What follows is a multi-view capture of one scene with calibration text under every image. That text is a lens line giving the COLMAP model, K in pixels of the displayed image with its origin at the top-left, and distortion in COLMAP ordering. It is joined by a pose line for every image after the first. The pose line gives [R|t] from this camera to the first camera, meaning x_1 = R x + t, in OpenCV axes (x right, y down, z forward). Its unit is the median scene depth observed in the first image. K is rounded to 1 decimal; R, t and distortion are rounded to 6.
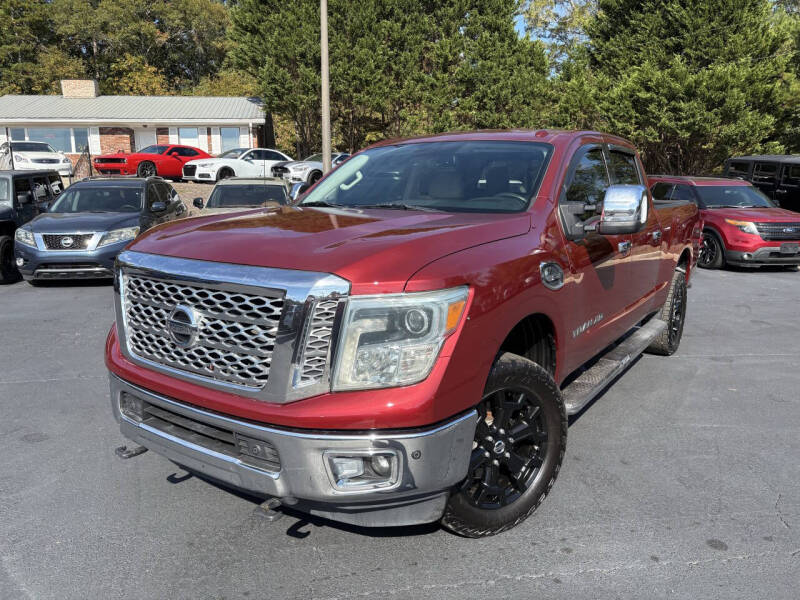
lens RADIAL K [[591.4, 0, 395.0], [0, 591.4, 300.5], [0, 0, 1]] dist [0.056856, -0.058070]
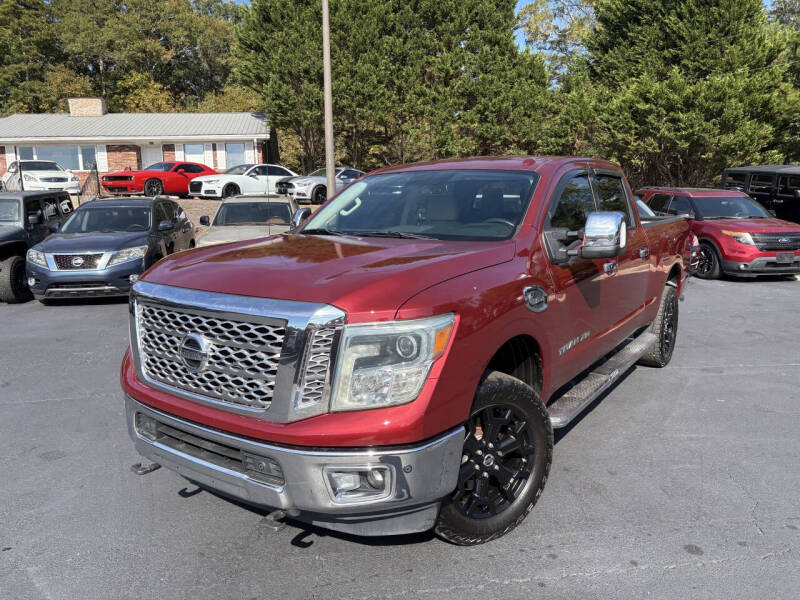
lens RADIAL K [[591.6, 0, 398.3], [0, 591.6, 300.8], [0, 0, 1]] dist [0.051064, -0.048801]
pose [[0.999912, -0.012508, -0.004335, 0.005010], [0.012436, 0.999788, -0.016417, -0.005988], [0.004539, 0.016362, 0.999856, -0.018402]]
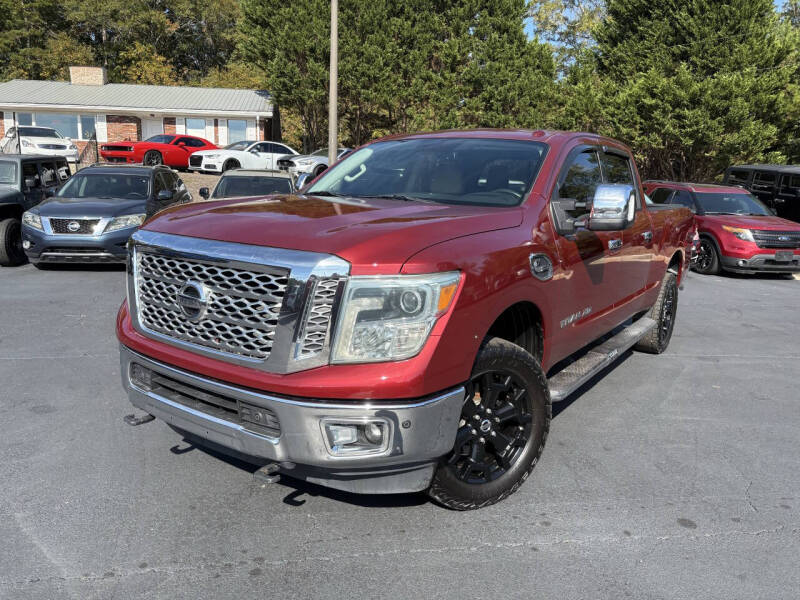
lens RADIAL K [[591.3, 0, 400.0], [0, 591.3, 300.0], [0, 0, 1]] dist [0.055990, -0.056187]
pose [[0.999469, 0.032012, 0.006031, 0.001927], [-0.032027, 0.999484, 0.002341, 0.005719], [-0.005953, -0.002532, 0.999979, -0.014515]]
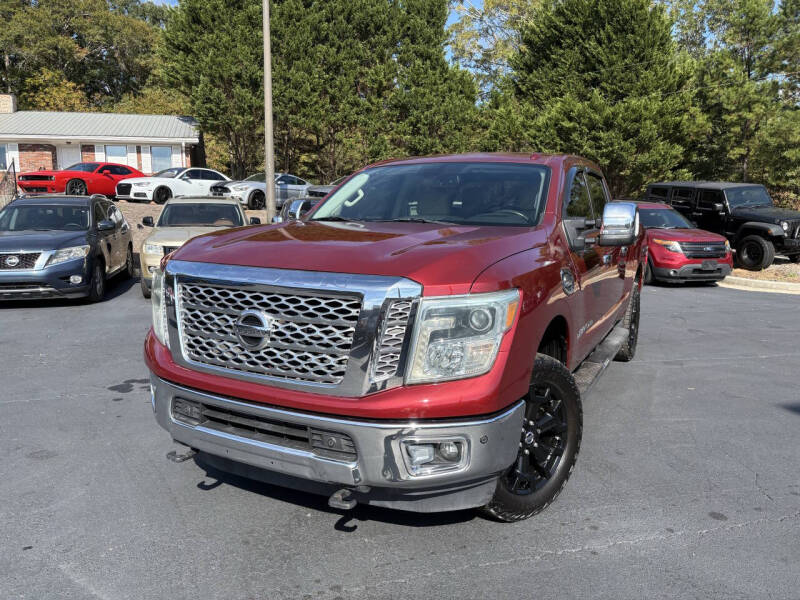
lens RADIAL K [[592.0, 0, 393.3], [0, 592.0, 300.2], [0, 0, 1]] dist [0.053460, -0.055761]
pose [[0.992855, -0.011345, 0.118786, -0.048352], [0.015653, 0.999251, -0.035403, 0.006680], [-0.118296, 0.037009, 0.992288, -0.016979]]
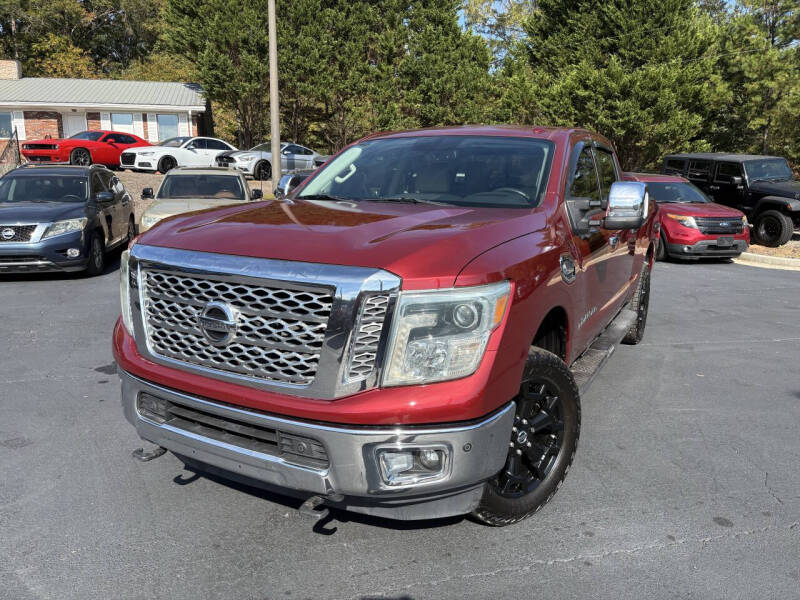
lens RADIAL K [[591.4, 0, 395.0], [0, 591.4, 300.5], [0, 0, 1]] dist [0.056856, -0.058070]
pose [[0.994709, -0.008924, 0.102344, -0.034828], [0.007566, 0.999878, 0.013651, -0.001056], [-0.102453, -0.012804, 0.994655, 0.001416]]
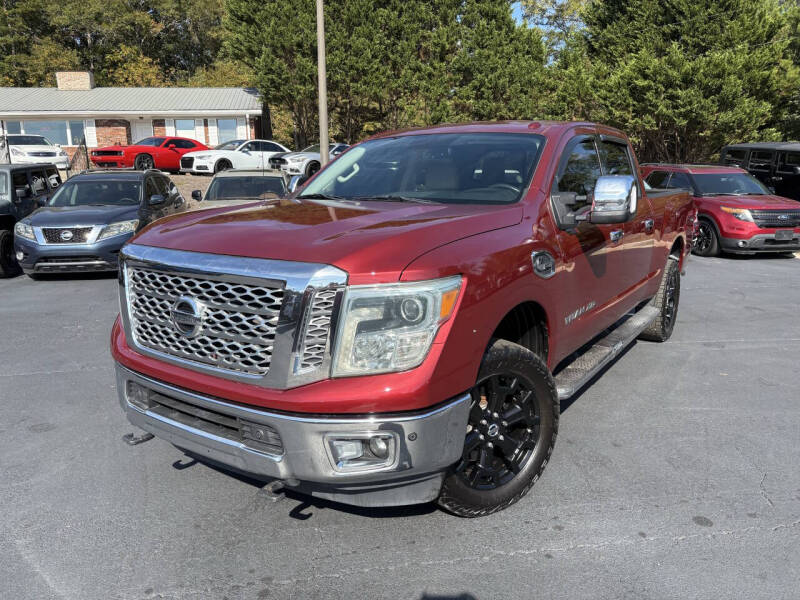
lens RADIAL K [[591.3, 0, 397.6], [0, 591.3, 301.5], [0, 0, 1]] dist [0.056370, -0.055809]
pose [[0.999940, -0.009747, 0.005054, 0.001205], [0.009656, 0.999796, 0.017736, 0.000394], [-0.005226, -0.017686, 0.999830, -0.007739]]
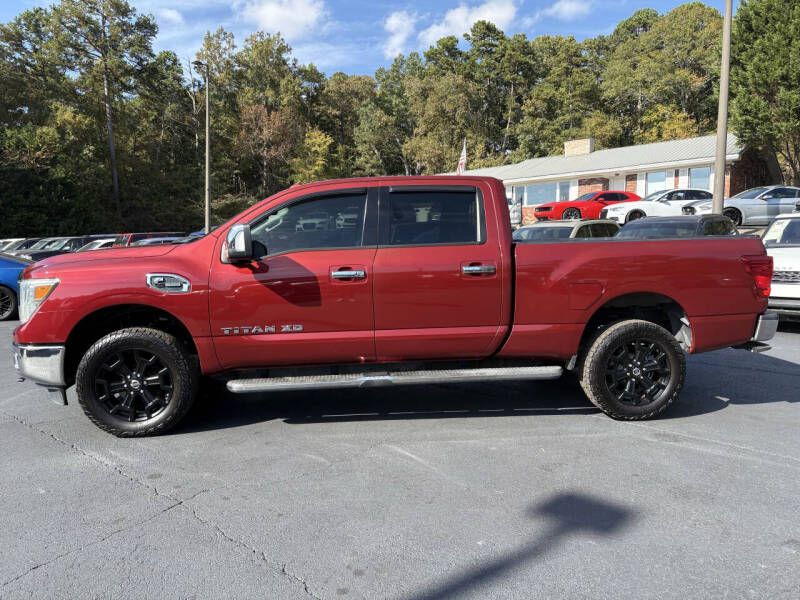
lens RADIAL K [[591.4, 0, 395.0], [0, 591.4, 300.5], [0, 0, 1]] dist [0.056856, -0.058070]
pose [[0.635231, 0.074996, -0.768673, 0.436815], [-0.131361, 0.991264, -0.011843, -0.011595], [0.761069, 0.108497, 0.639533, 0.111269]]
